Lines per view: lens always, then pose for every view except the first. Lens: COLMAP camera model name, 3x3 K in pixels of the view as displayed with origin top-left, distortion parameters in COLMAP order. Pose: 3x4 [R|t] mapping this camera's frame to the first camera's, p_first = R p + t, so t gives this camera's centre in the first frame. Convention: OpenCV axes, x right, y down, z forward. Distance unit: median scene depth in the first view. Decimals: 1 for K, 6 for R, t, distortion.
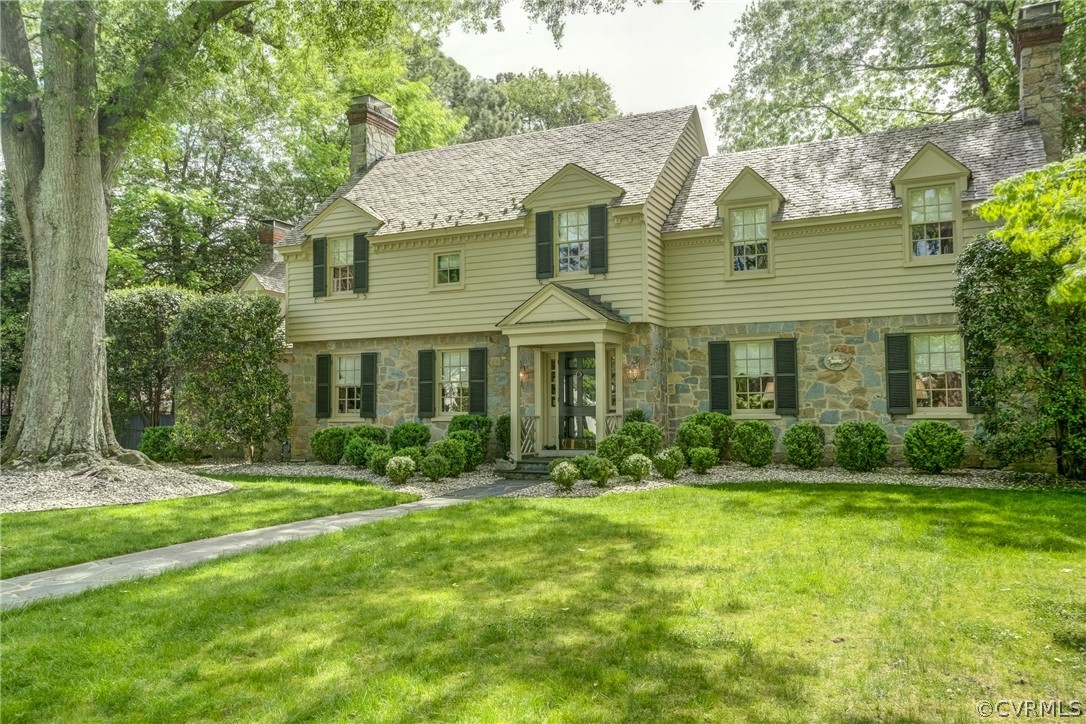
lens RADIAL K [[947.0, 0, 538.4], [0, 947.0, 365.9], [0, 0, 1]] dist [0.045811, 0.003330]
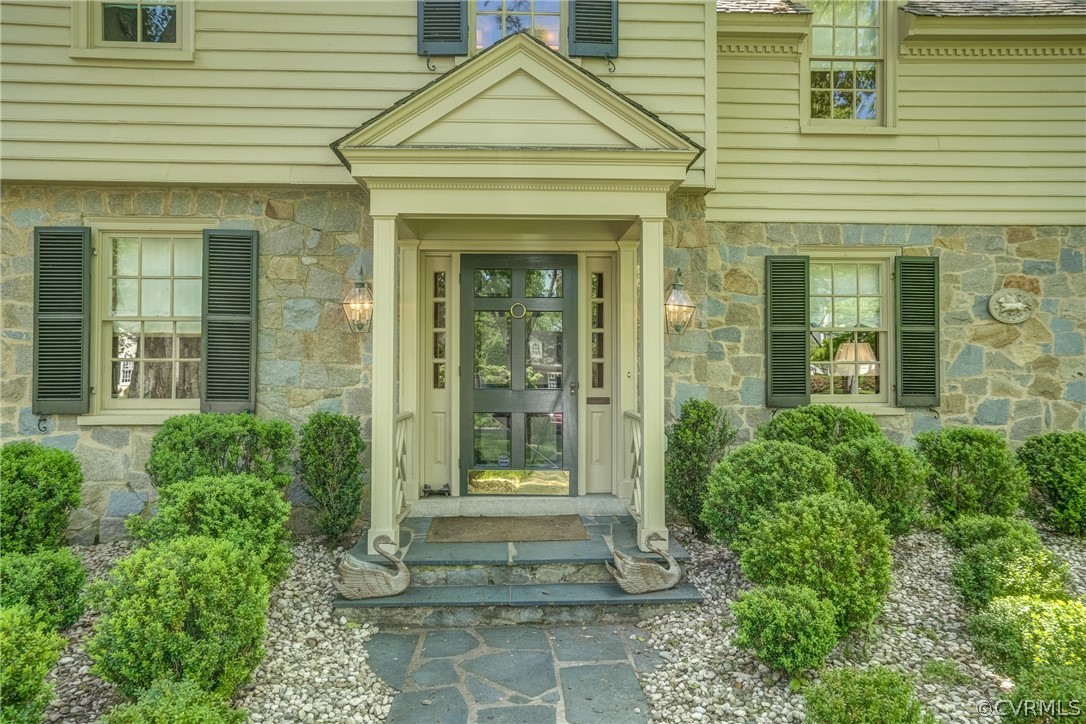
lens RADIAL K [[708.5, 0, 538.7], [0, 708.5, 359.8], [0, 0, 1]] dist [0.012555, 0.003610]
pose [[0.878082, 0.016210, 0.478235, -0.097263], [-0.035152, 0.998911, 0.030684, 0.020939], [-0.477217, -0.043754, 0.877696, 0.742273]]
